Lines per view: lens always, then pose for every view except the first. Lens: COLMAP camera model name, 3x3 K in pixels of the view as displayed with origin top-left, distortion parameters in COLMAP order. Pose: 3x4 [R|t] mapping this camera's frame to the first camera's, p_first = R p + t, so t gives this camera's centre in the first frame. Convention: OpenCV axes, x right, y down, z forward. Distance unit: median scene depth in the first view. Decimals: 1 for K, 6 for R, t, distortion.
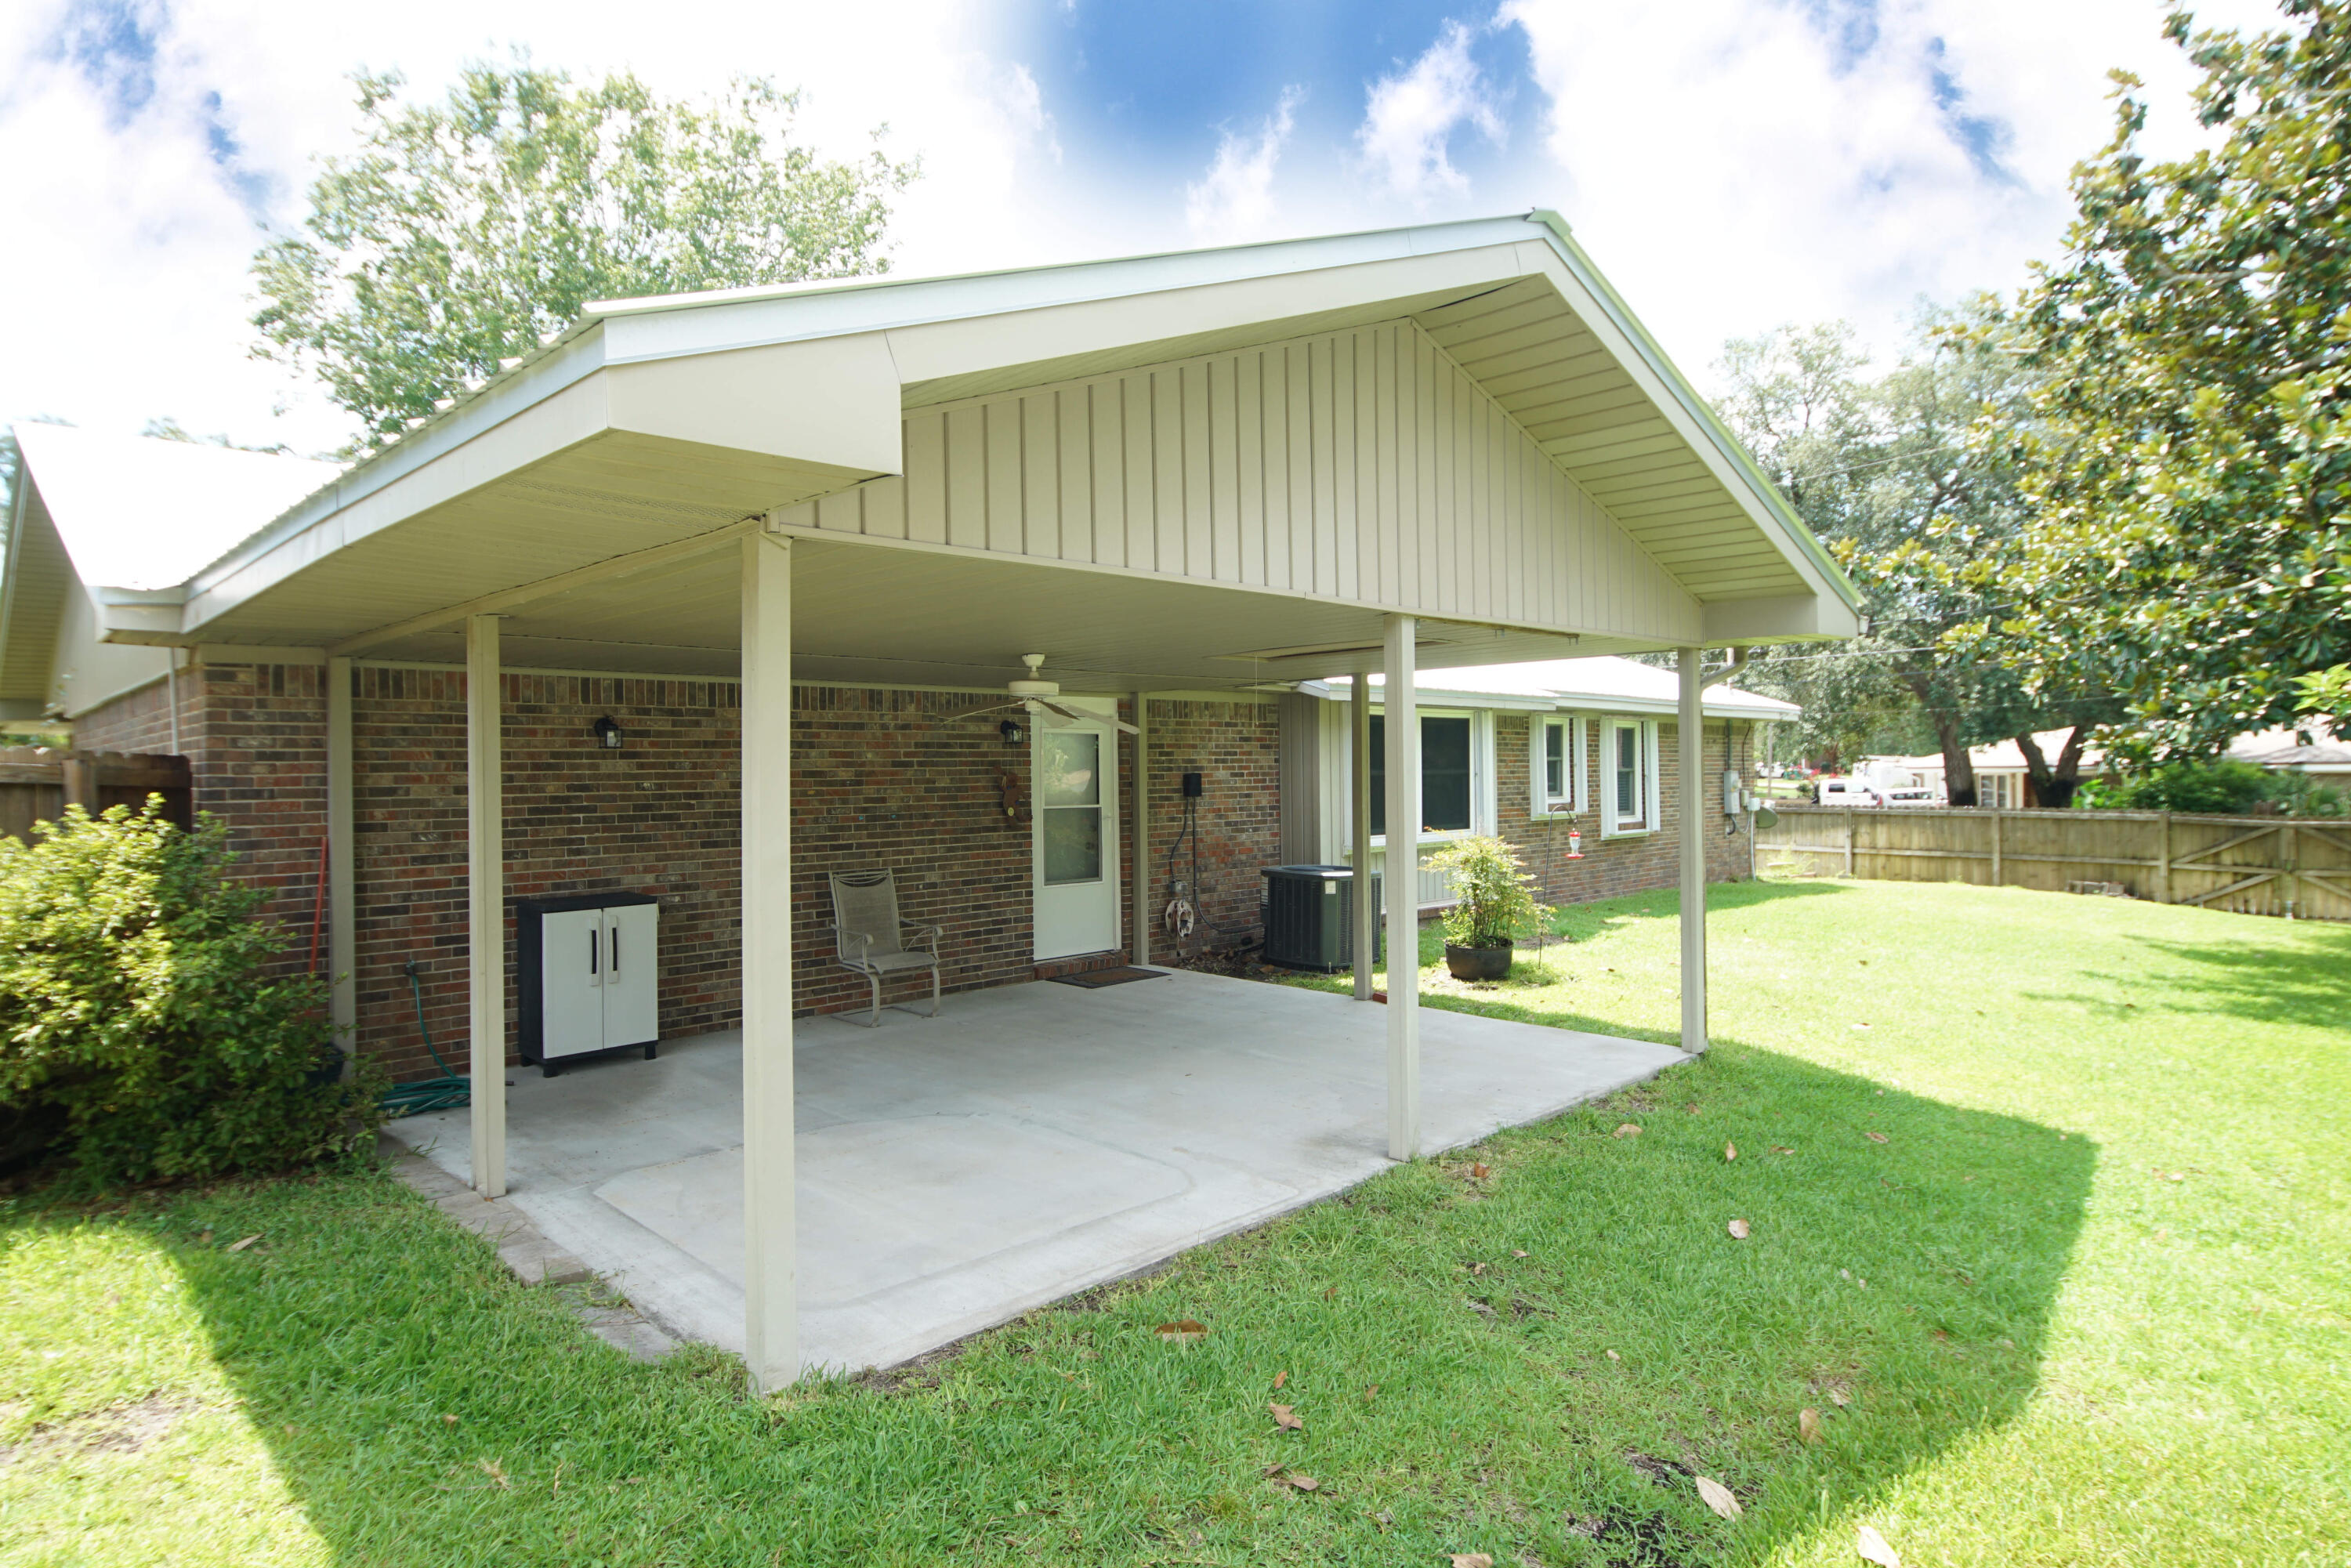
lens RADIAL K [[1268.7, 0, 1151.6], [0, 1268.7, 762.4], [0, 0, 1]] dist [0.032976, -0.031278]
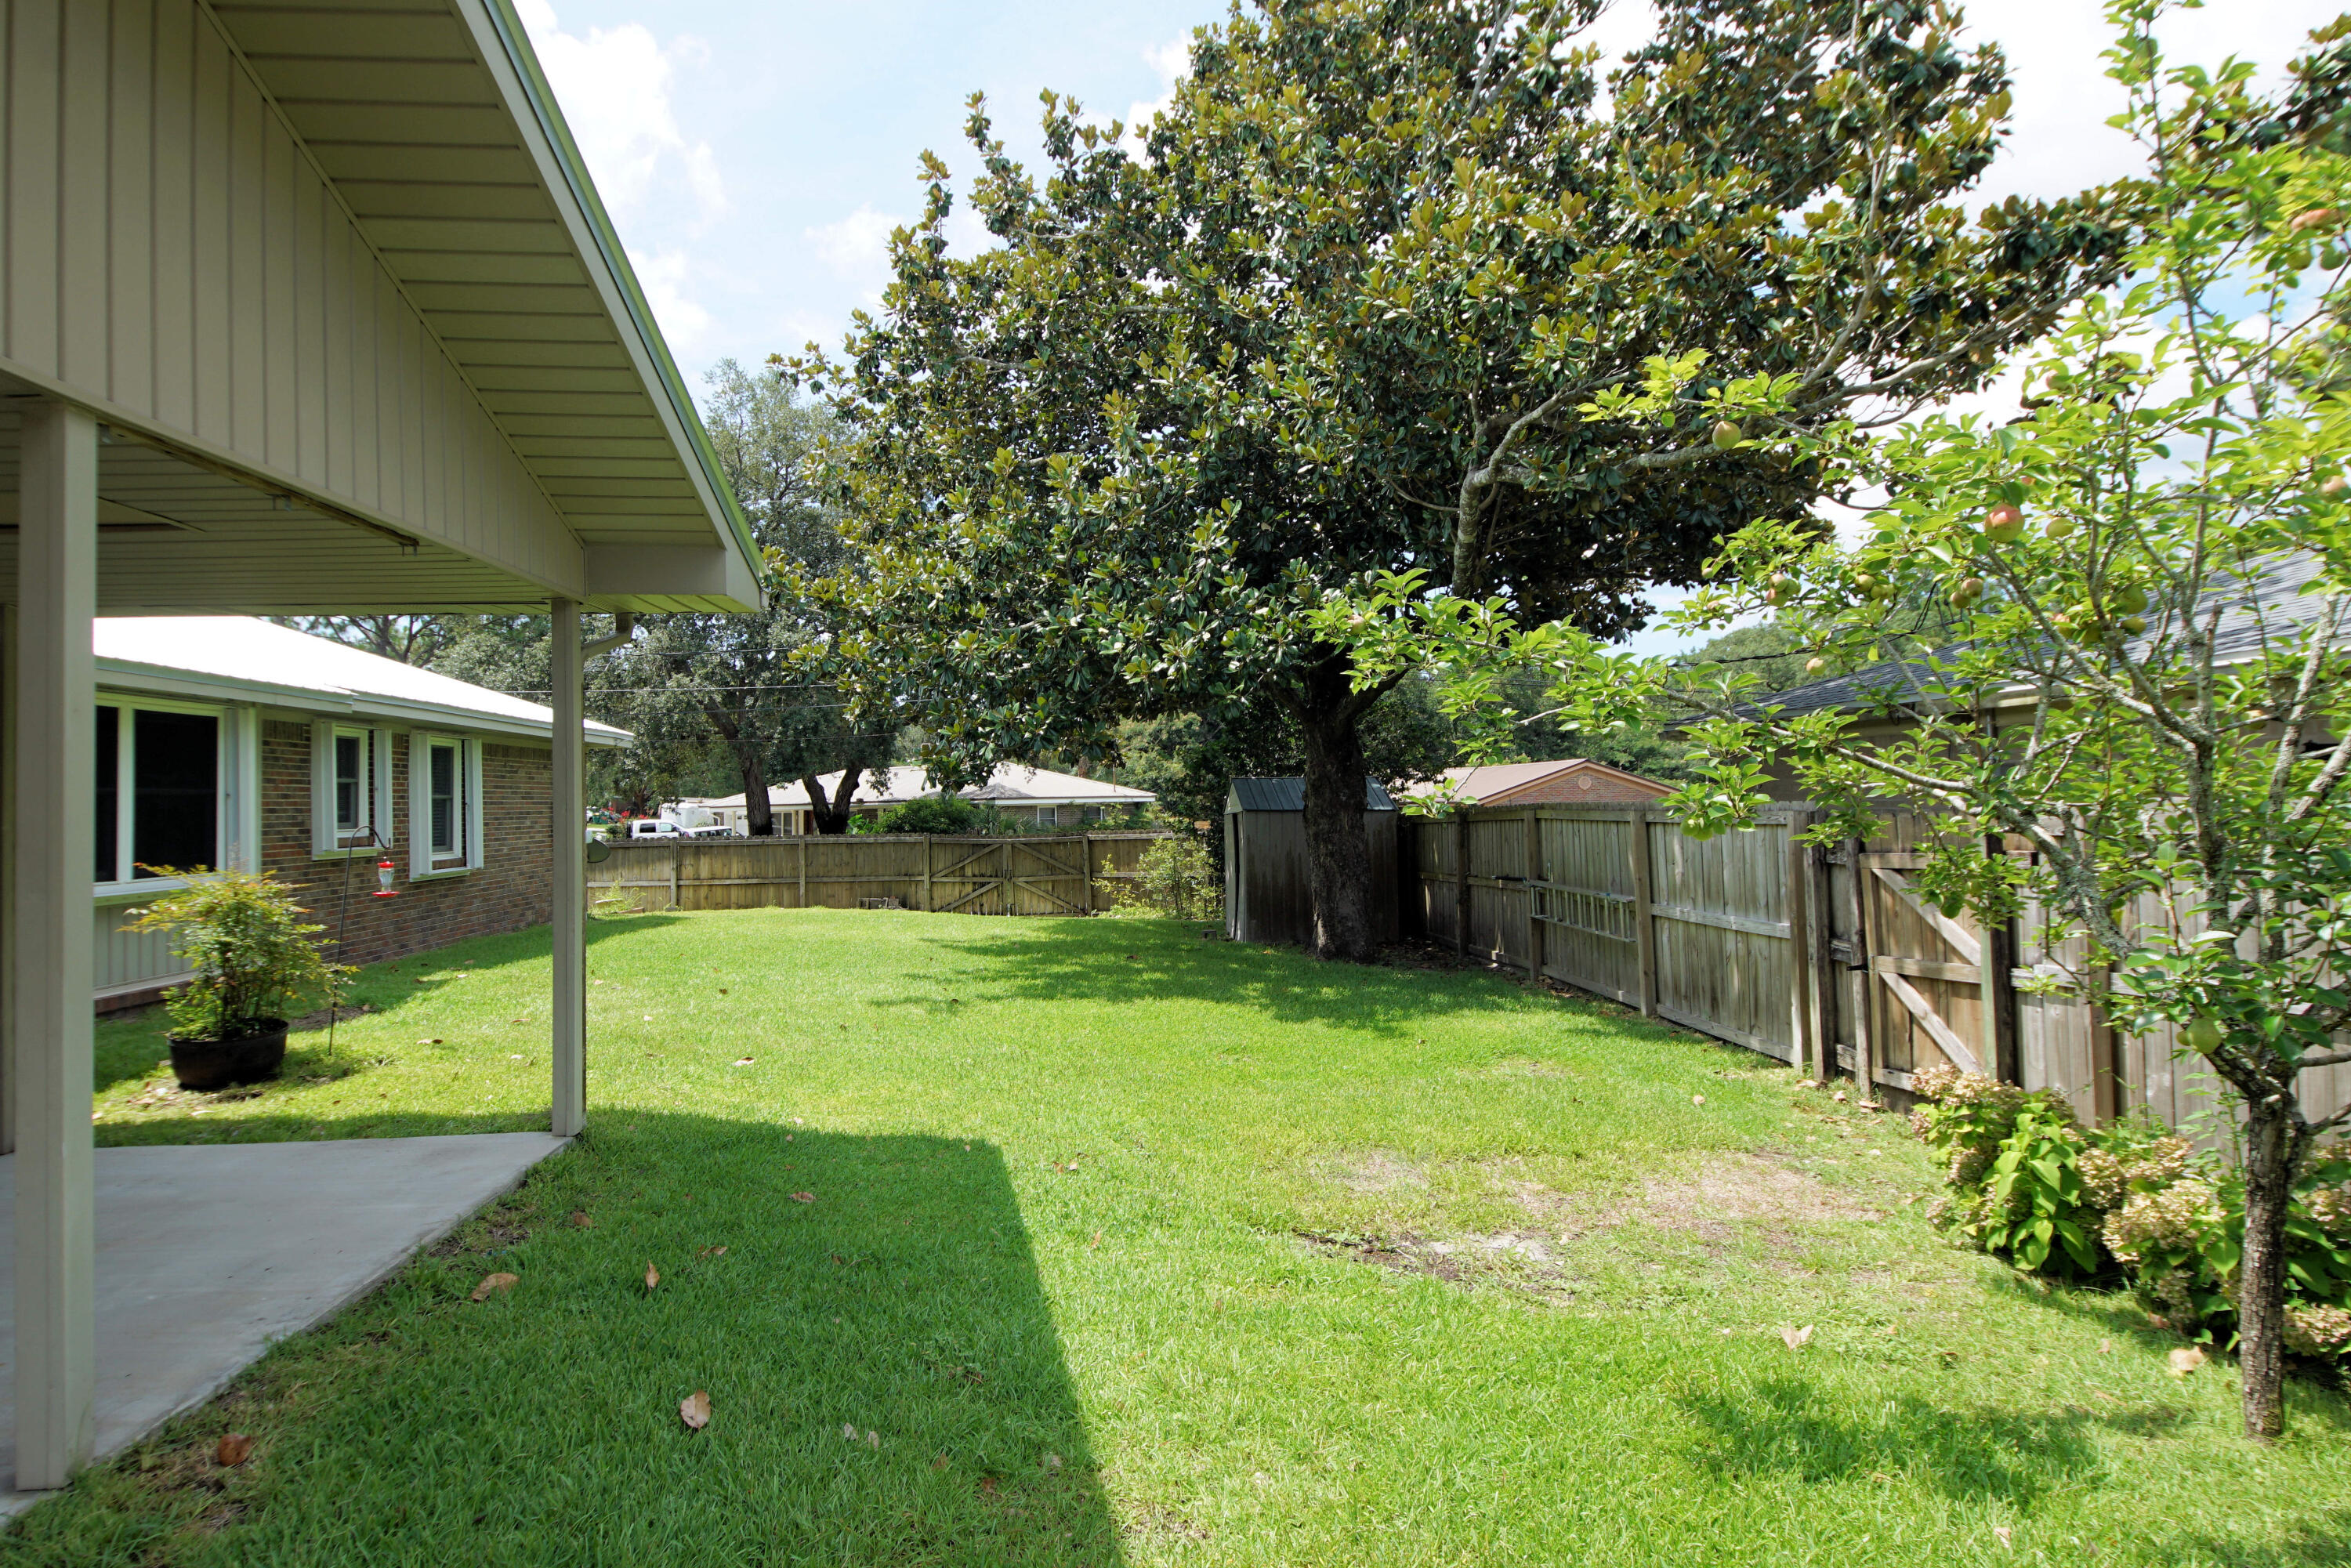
lens RADIAL K [[1268.7, 0, 1151.6], [0, 1268.7, 762.4], [0, 0, 1]] dist [0.032976, -0.031278]
pose [[0.640671, 0.018954, 0.767581, 0.044086], [0.009335, 0.999429, -0.032470, 0.024818], [-0.767759, 0.027968, 0.640129, 0.175399]]
